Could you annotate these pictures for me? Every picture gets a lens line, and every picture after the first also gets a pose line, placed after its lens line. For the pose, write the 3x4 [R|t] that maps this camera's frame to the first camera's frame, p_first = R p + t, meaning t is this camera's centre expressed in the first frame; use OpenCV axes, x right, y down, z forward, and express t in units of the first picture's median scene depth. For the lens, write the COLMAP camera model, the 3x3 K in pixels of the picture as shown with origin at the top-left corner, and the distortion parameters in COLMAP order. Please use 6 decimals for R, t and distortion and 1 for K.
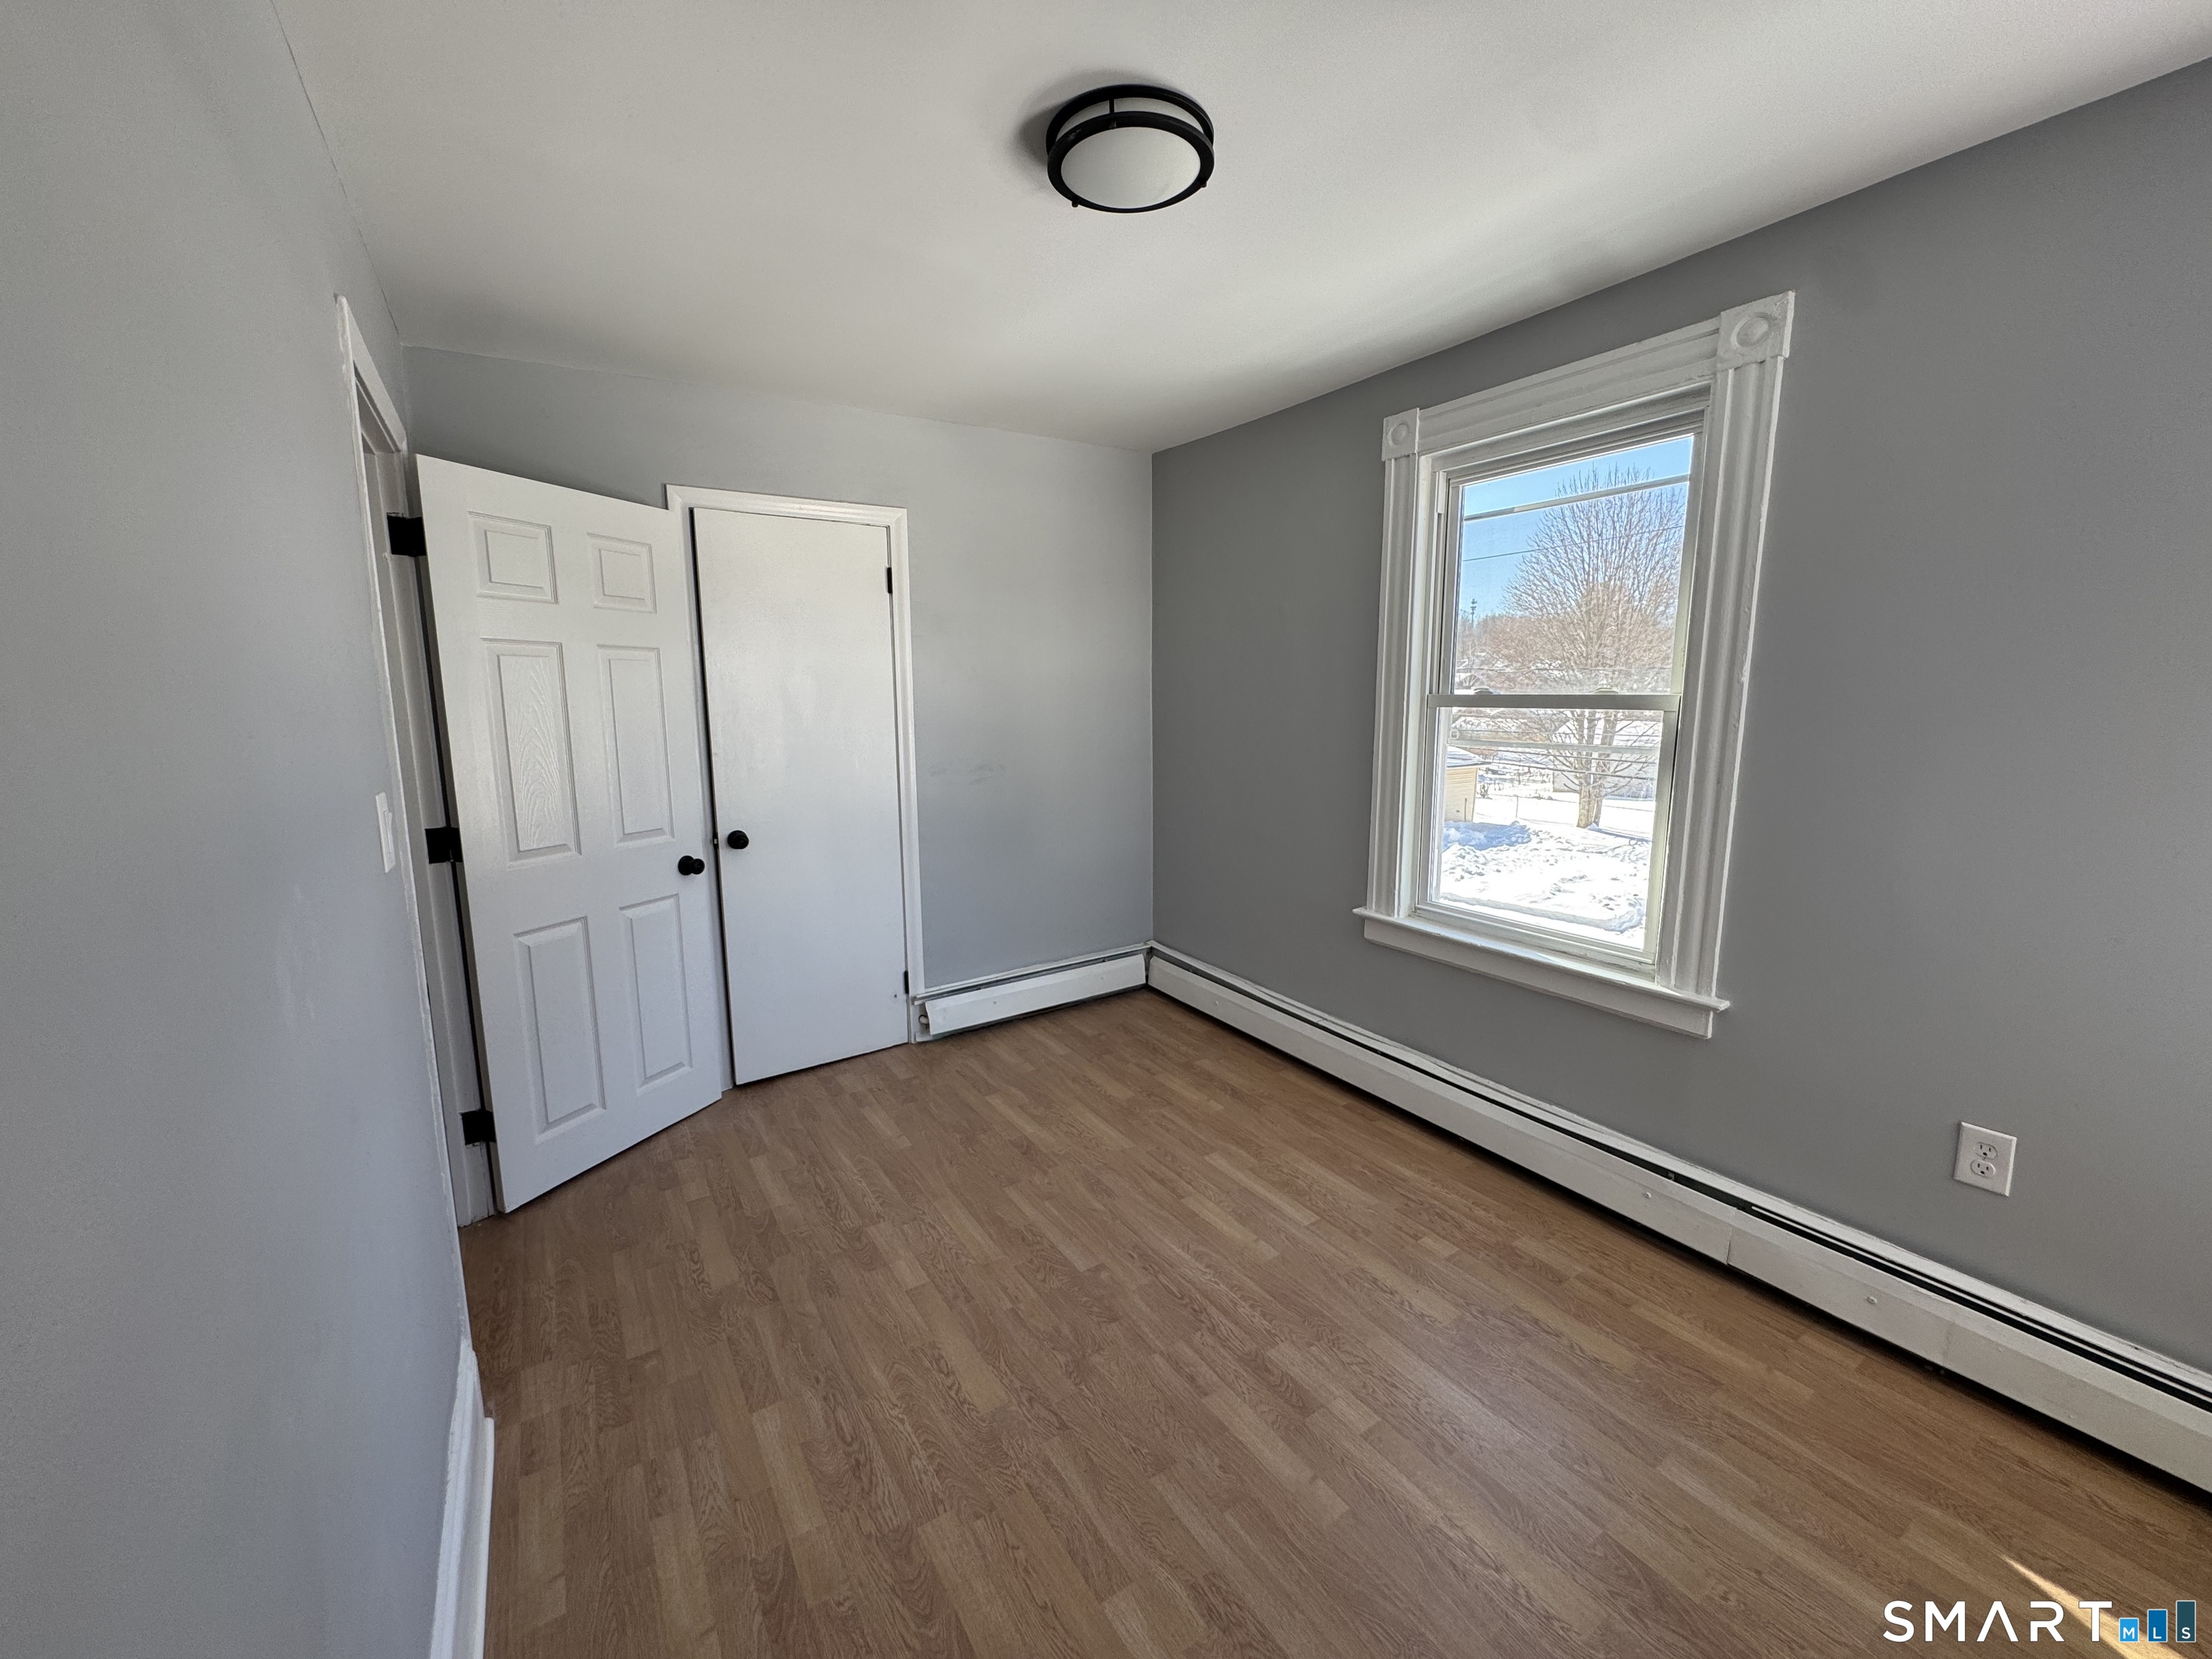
lens RADIAL K [[880.0, 0, 1109.4], [0, 880.0, 835.6], [0, 0, 1]] dist [-0.001189, 0.001504]
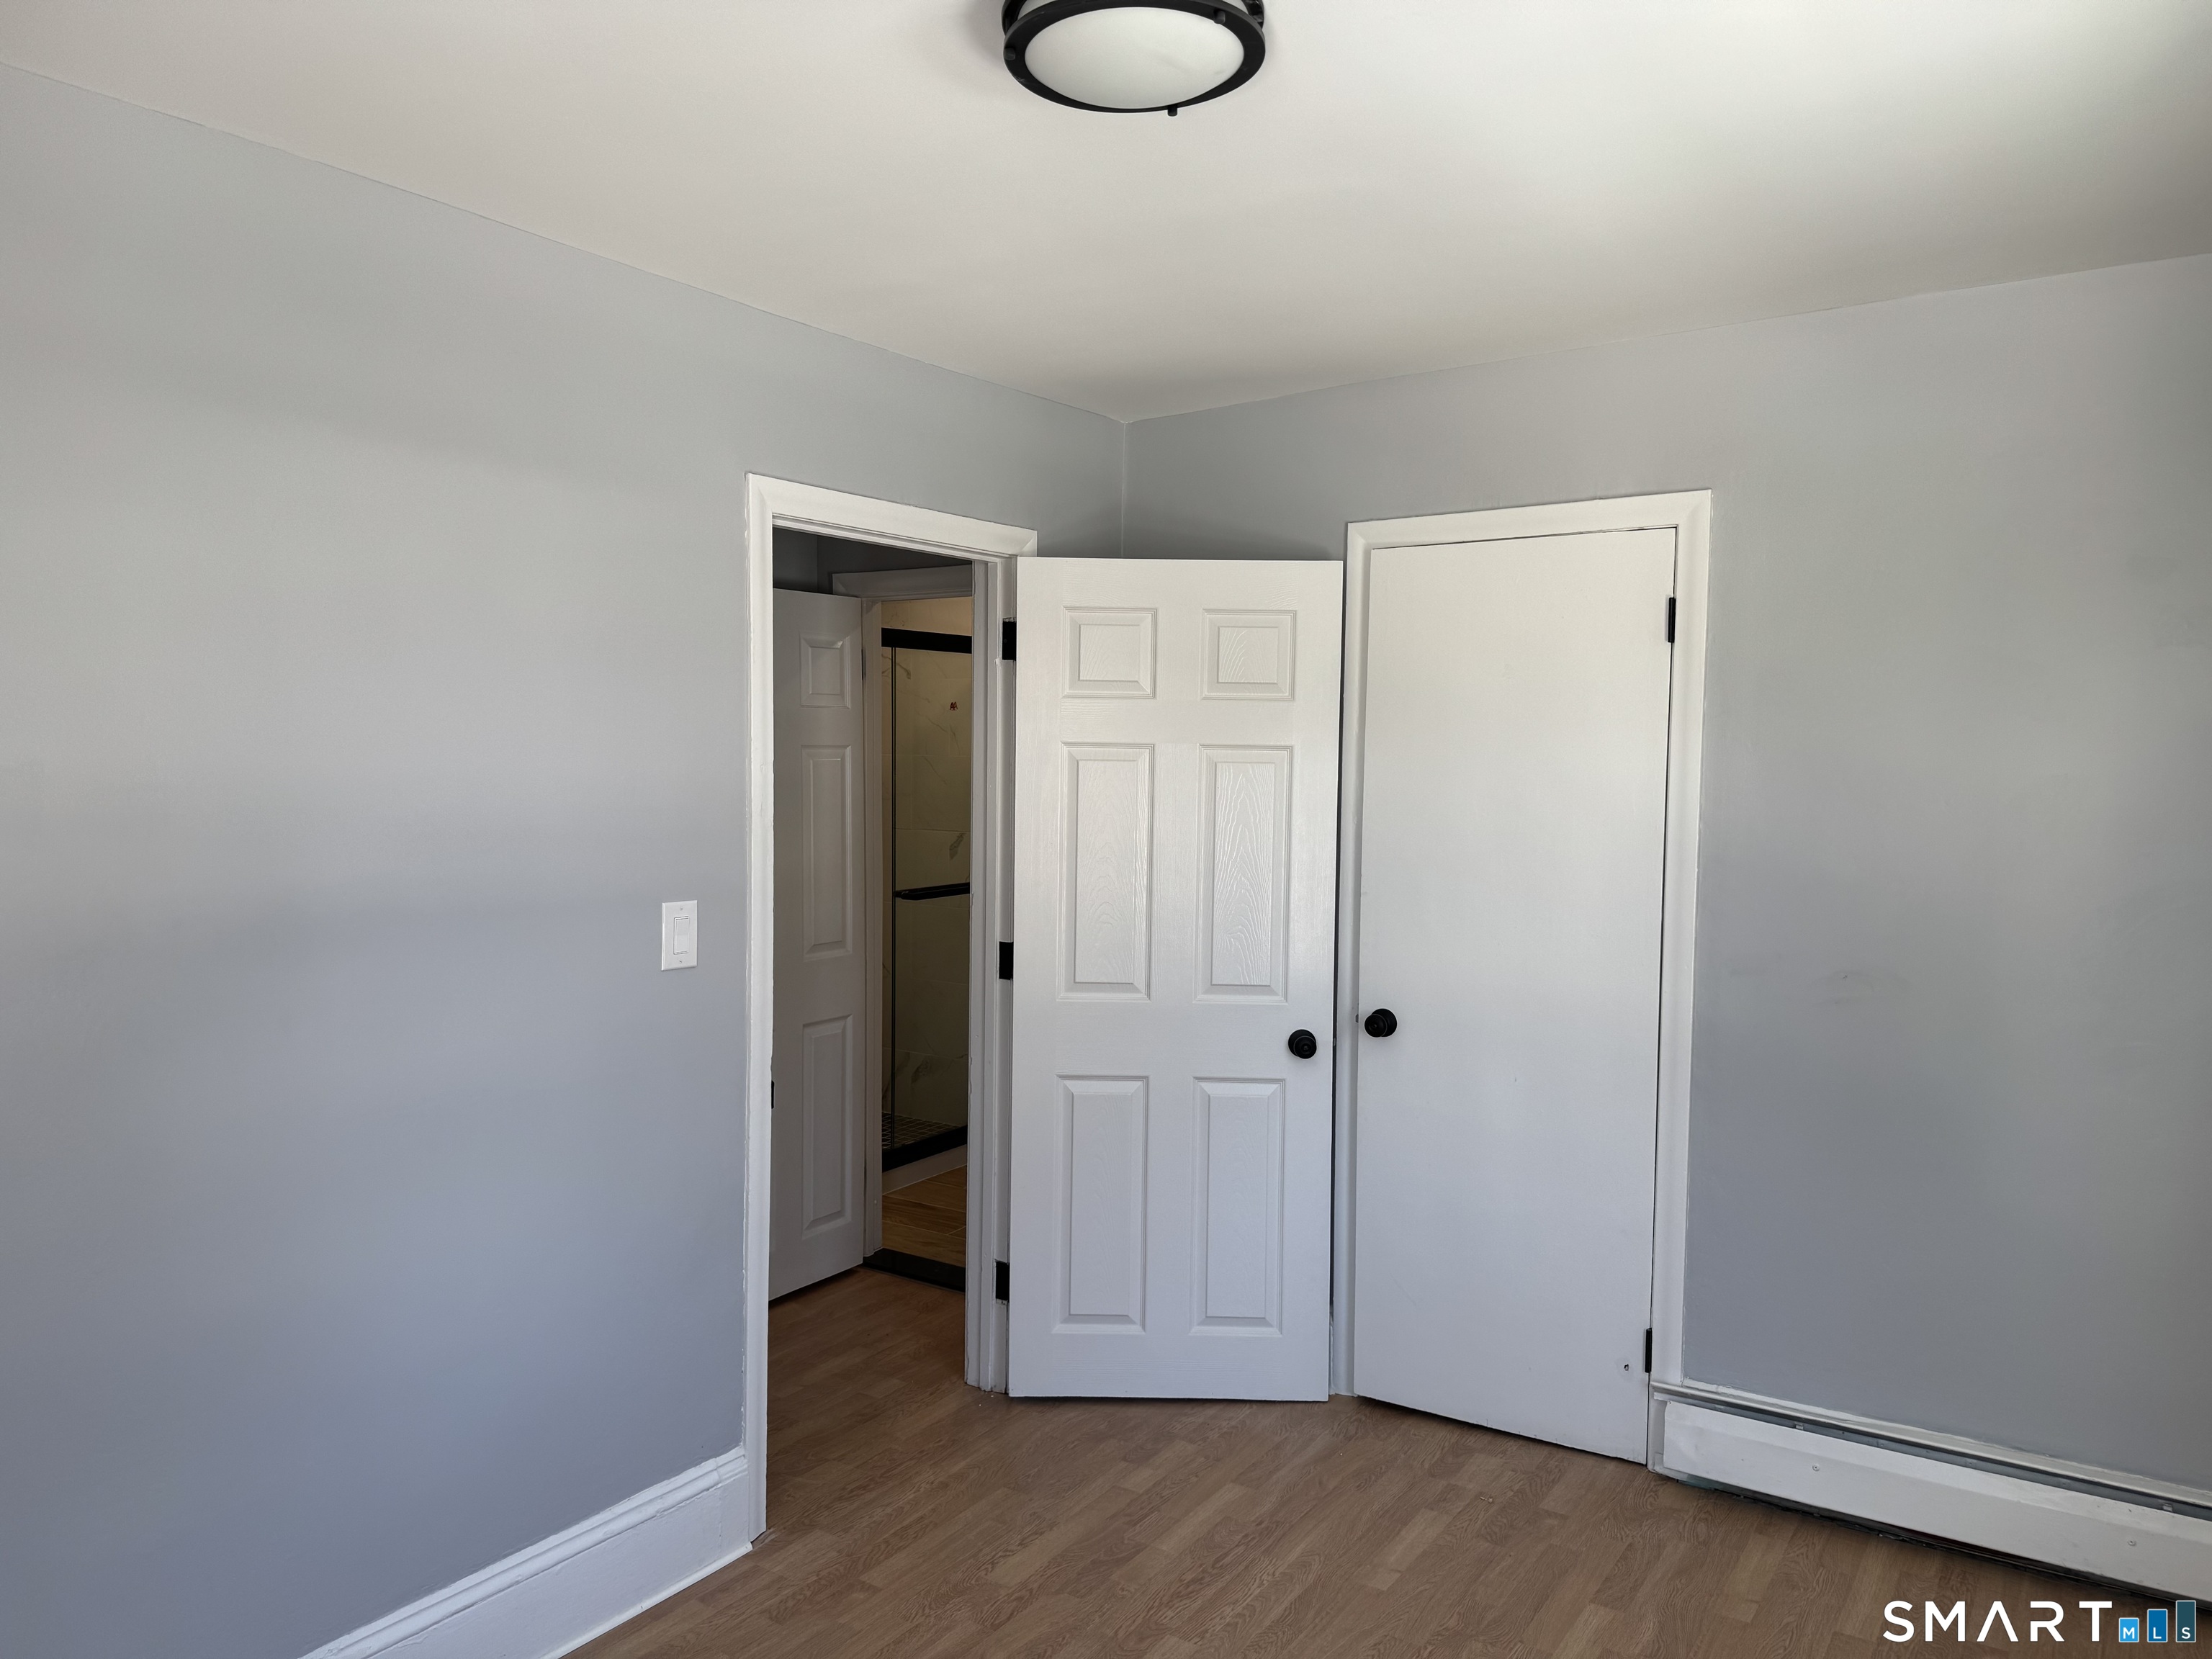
lens RADIAL K [[1547.7, 0, 1099.8], [0, 1547.7, 806.2], [0, 0, 1]] dist [0.057394, -0.067606]
pose [[0.382217, 0.042783, -0.923082, 0.624849], [-0.161376, 0.986668, -0.021090, -0.105196], [0.909873, 0.157024, 0.384025, 0.345392]]
